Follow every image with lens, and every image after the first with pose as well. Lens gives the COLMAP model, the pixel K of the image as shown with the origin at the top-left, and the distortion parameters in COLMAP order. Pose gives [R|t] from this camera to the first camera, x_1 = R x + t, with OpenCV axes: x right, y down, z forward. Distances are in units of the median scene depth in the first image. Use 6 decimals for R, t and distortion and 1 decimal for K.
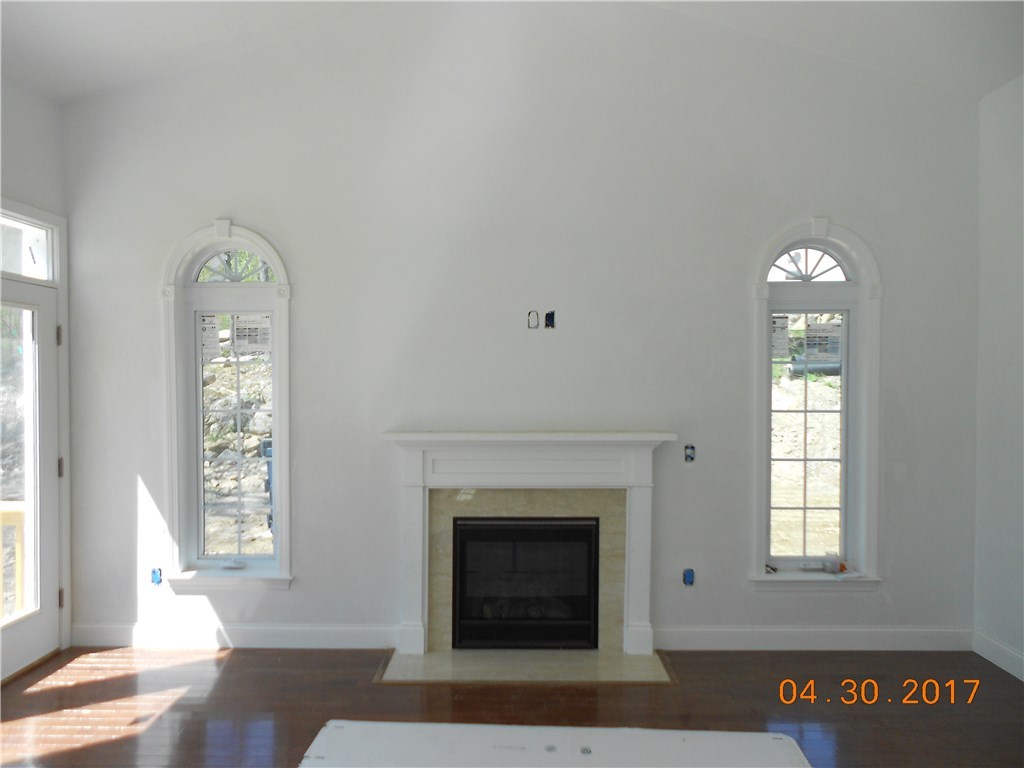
lens RADIAL K [[776.3, 0, 505.2], [0, 776.3, 383.9], [0, 0, 1]] dist [-0.011693, 0.009823]
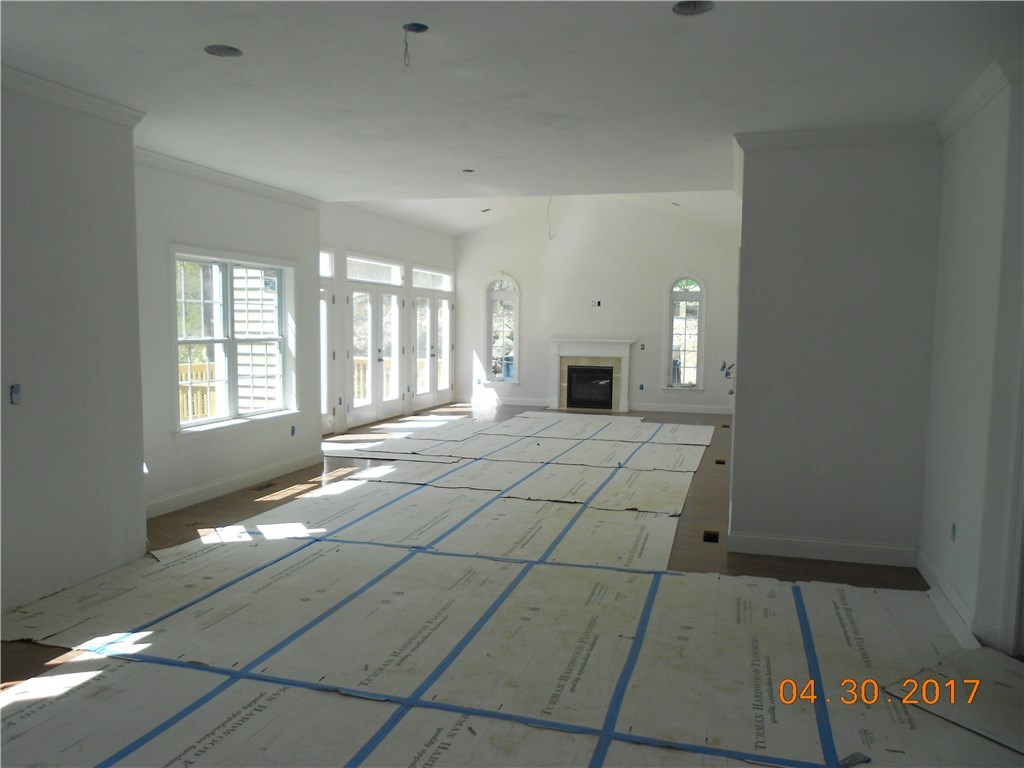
lens RADIAL K [[776.3, 0, 514.7], [0, 776.3, 390.9], [0, 0, 1]] dist [-0.011693, 0.009823]
pose [[0.961618, 0.036273, -0.271983, 0.591293], [-0.018146, 0.997461, 0.068870, 0.059382], [0.273791, -0.061292, 0.959834, -2.118612]]
